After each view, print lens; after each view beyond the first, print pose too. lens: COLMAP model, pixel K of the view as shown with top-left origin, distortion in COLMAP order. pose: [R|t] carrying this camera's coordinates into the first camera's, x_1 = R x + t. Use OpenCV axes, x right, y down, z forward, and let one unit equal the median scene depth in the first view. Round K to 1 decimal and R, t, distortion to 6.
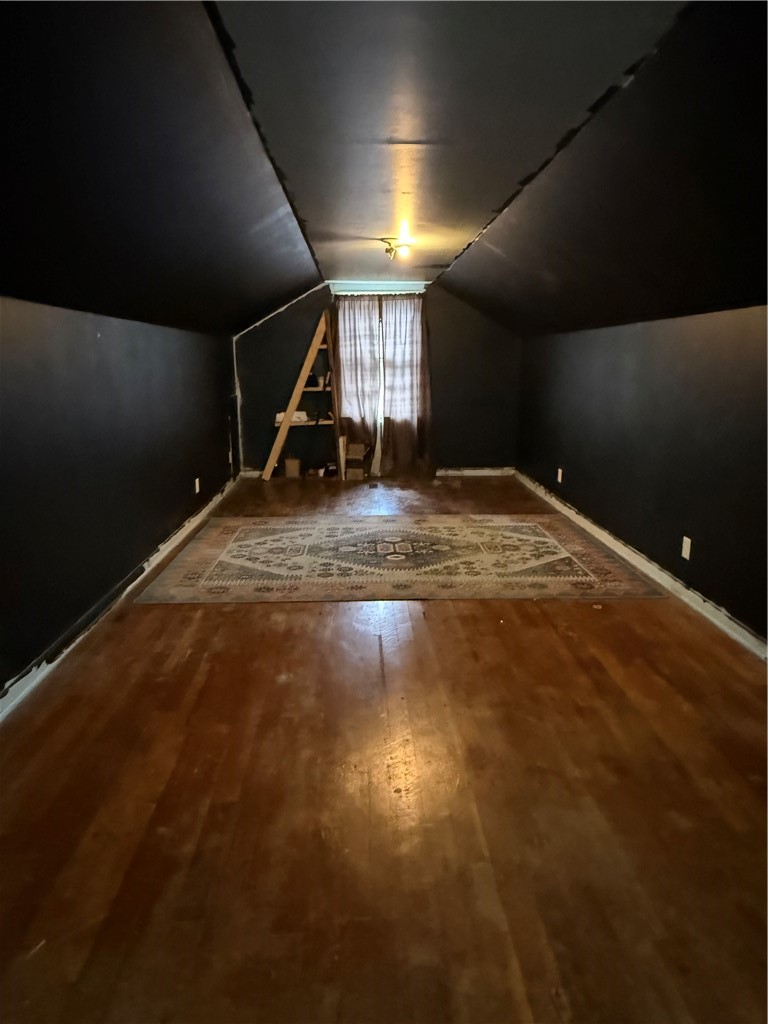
lens RADIAL K [[661.1, 0, 383.6], [0, 661.1, 511.9], [0, 0, 1]] dist [0.001298, -0.001155]
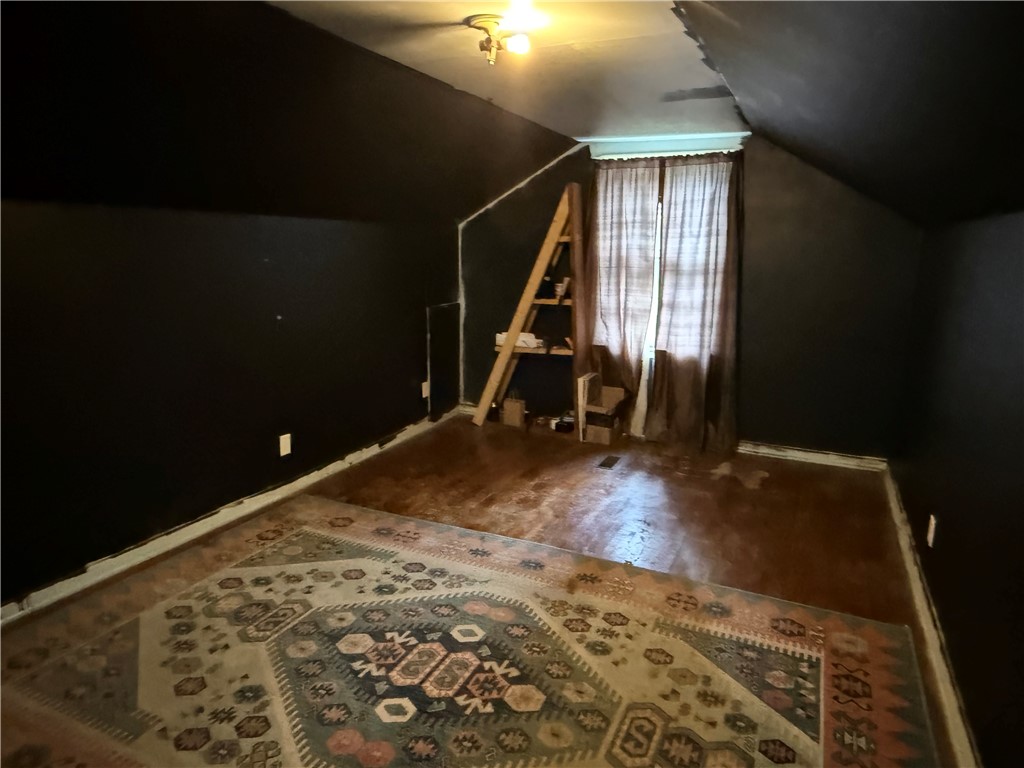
lens RADIAL K [[661.1, 0, 512.9], [0, 661.1, 384.1], [0, 0, 1]] dist [0.001298, -0.001155]
pose [[0.891575, 0.111377, -0.438964, 0.163871], [-0.118736, 0.992868, 0.010754, -0.104244], [0.437031, 0.042533, 0.898440, 0.380518]]
